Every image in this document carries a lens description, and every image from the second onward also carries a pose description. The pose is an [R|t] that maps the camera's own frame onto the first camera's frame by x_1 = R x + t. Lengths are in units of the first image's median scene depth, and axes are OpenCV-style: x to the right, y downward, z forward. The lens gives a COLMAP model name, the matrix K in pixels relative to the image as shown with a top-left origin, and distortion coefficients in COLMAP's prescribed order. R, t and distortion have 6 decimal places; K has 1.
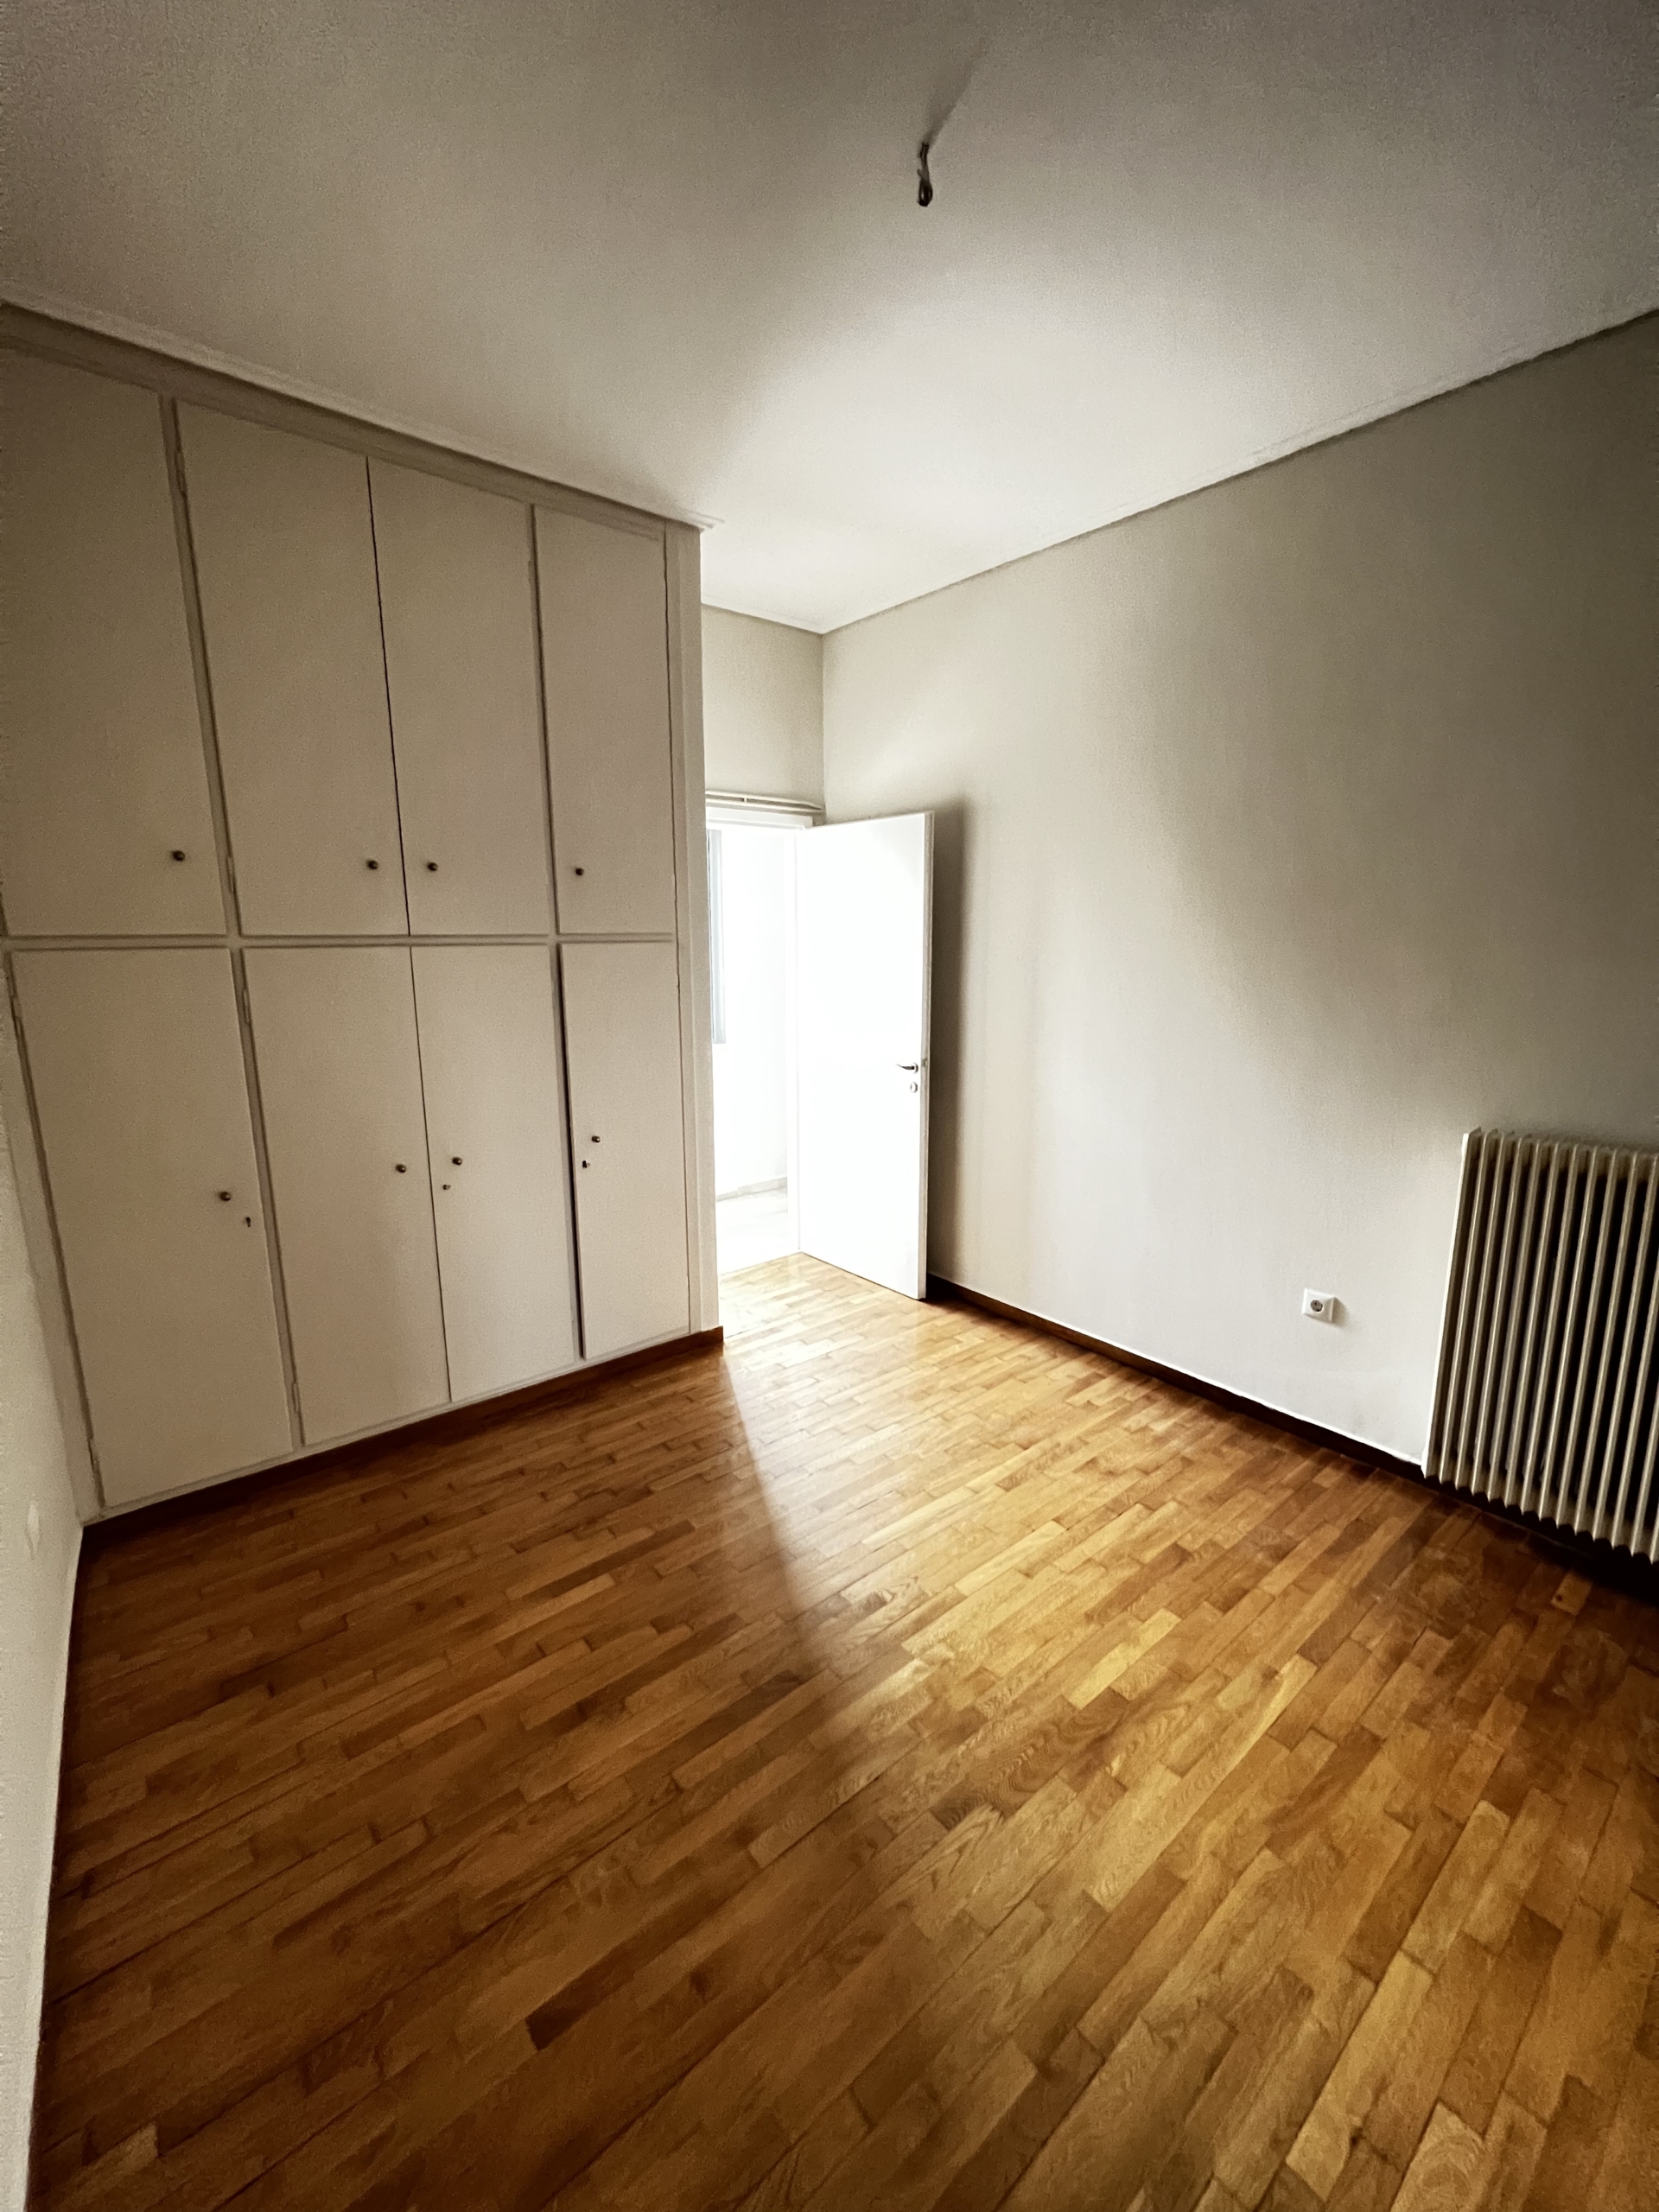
lens RADIAL K [[886.1, 0, 828.8], [0, 886.1, 1098.2], [0, 0, 1]] dist [-0.000502, 0.000572]
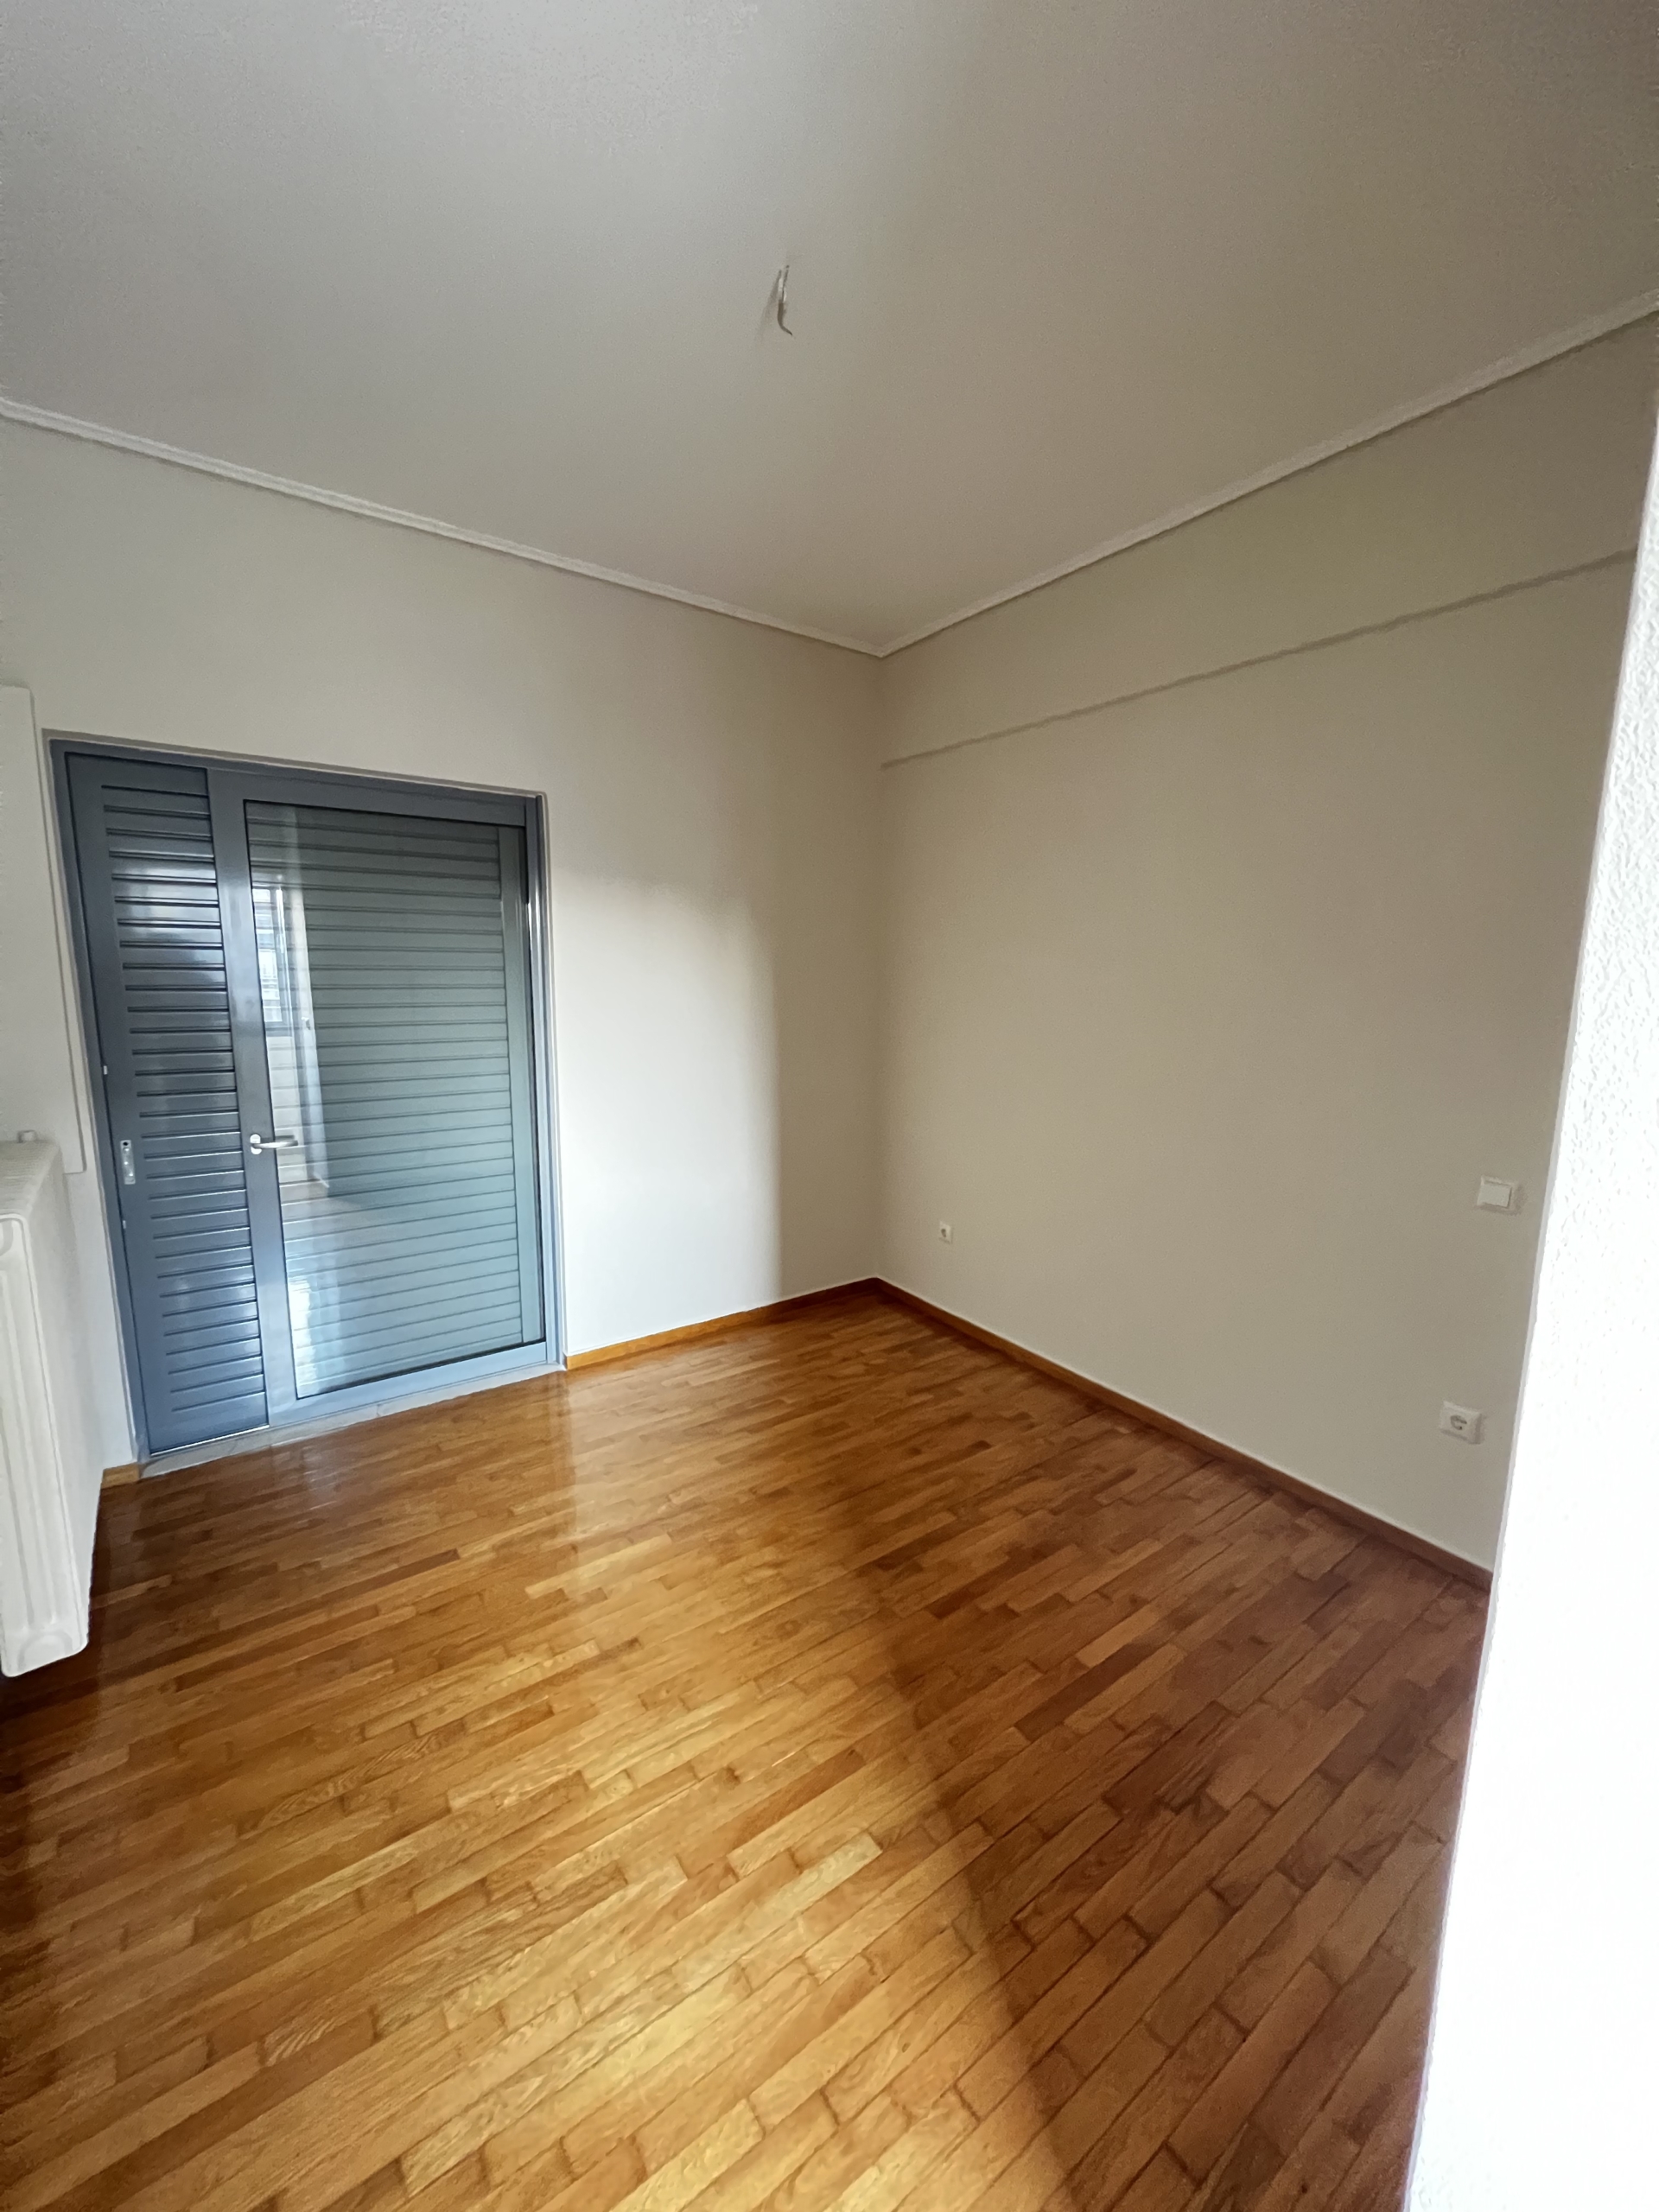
lens RADIAL K [[886.1, 0, 828.2], [0, 886.1, 1103.5], [0, 0, 1]] dist [-0.000502, 0.000572]
pose [[-0.998354, -0.012484, 0.055969, -0.030752], [0.007310, 0.940347, 0.340139, -0.364735], [-0.056877, 0.339988, -0.938708, 1.940714]]
